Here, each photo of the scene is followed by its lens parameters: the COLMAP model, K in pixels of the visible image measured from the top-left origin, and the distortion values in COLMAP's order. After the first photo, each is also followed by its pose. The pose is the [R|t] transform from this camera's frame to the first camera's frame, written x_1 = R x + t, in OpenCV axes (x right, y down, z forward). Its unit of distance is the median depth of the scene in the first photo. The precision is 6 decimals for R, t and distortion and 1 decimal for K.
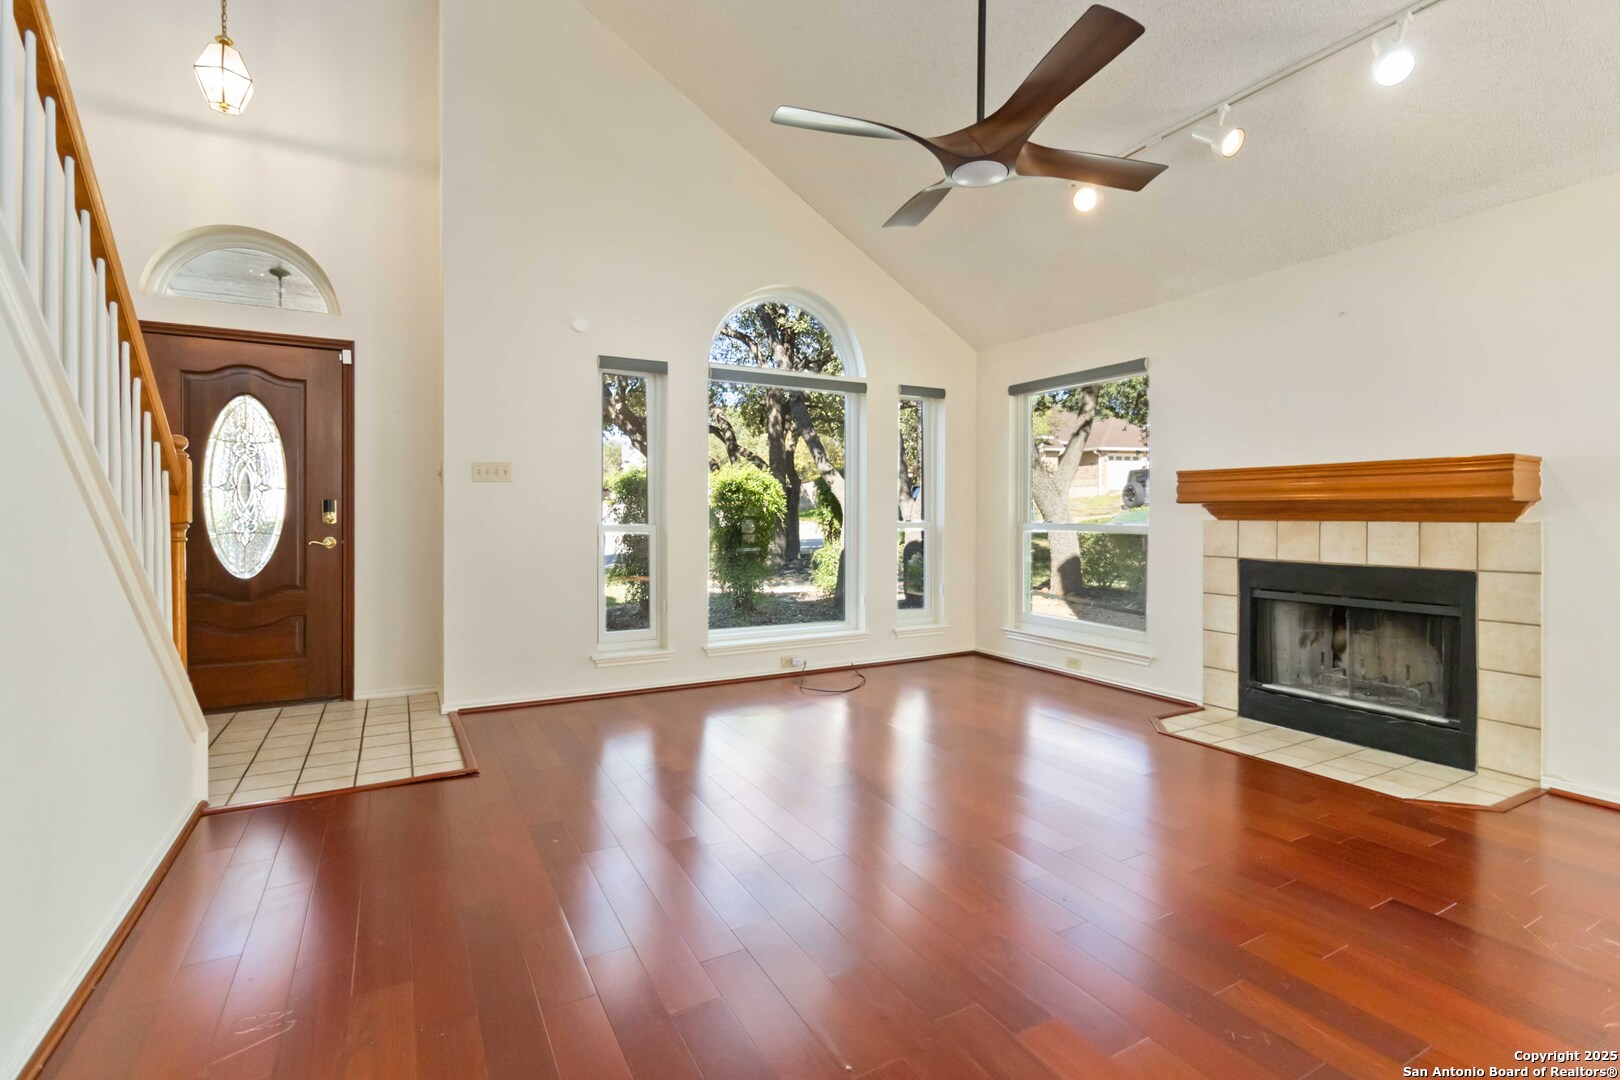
lens RADIAL K [[769.6, 0, 820.6], [0, 769.6, 513.6], [0, 0, 1]] dist [-0.001247, 0.000057]
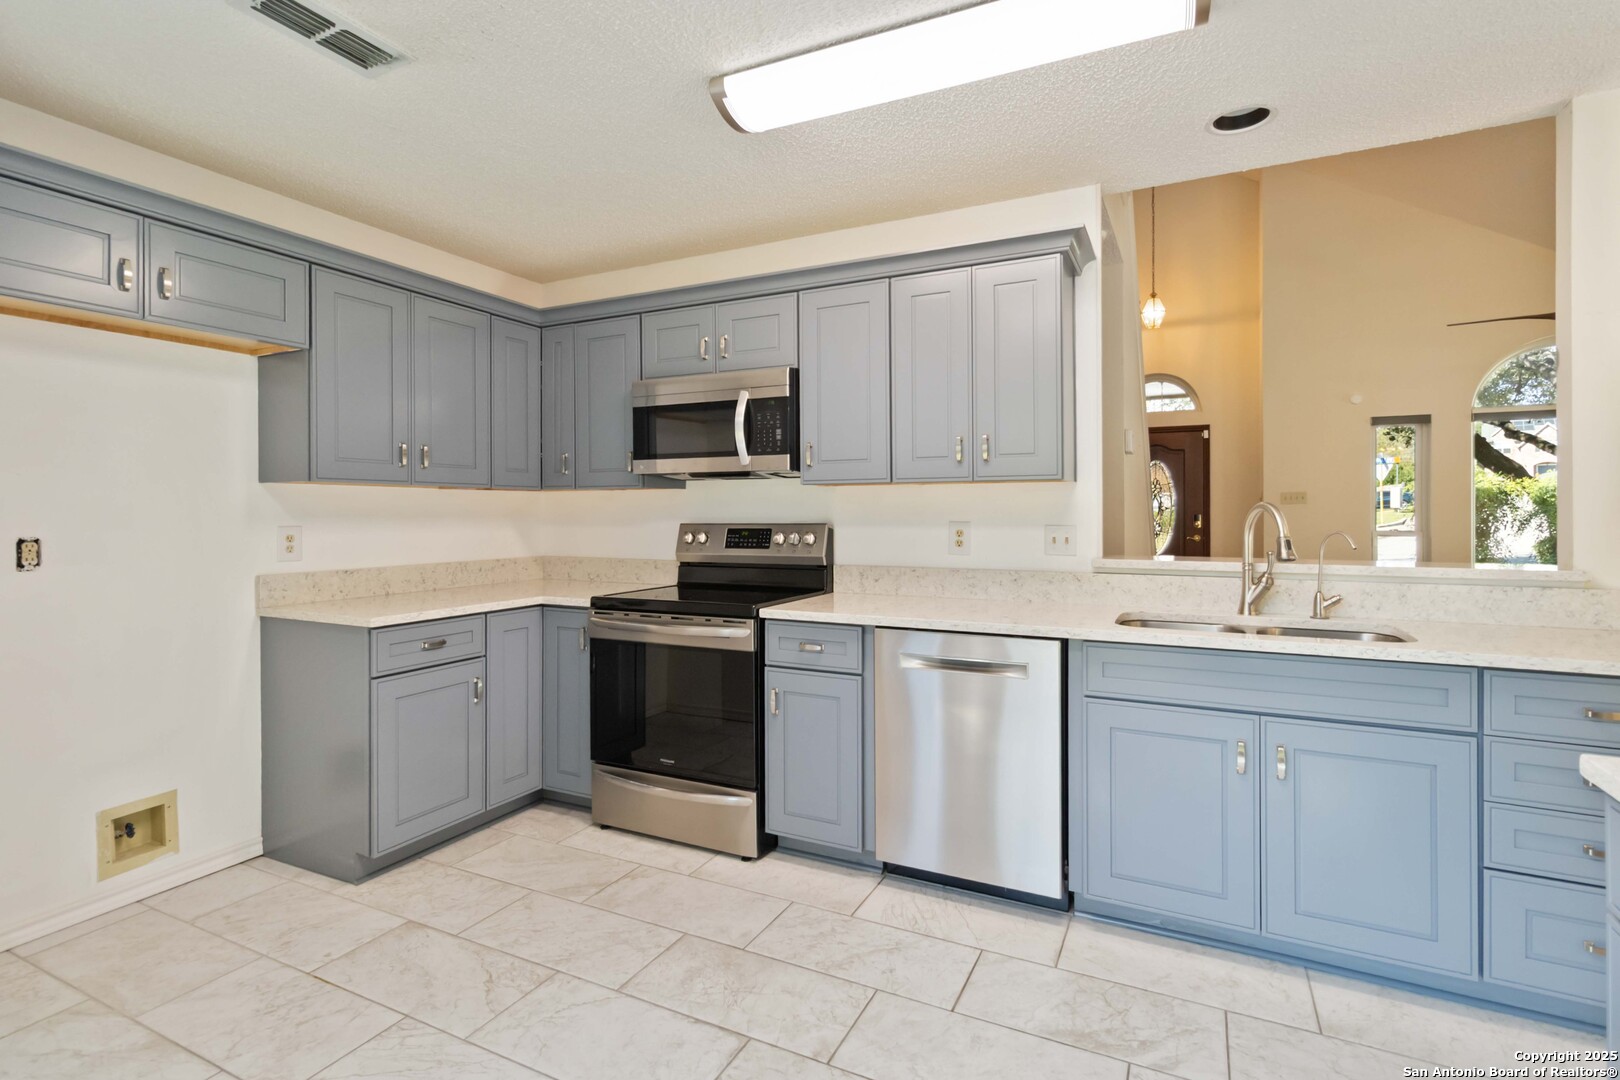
lens RADIAL K [[769.6, 0, 820.6], [0, 769.6, 513.6], [0, 0, 1]] dist [-0.001247, 0.000057]
pose [[0.567148, 0.001341, -0.823615, 0.373817], [0.001854, 0.999994, 0.002906, -0.029165], [0.823614, -0.003175, 0.567142, -0.809113]]
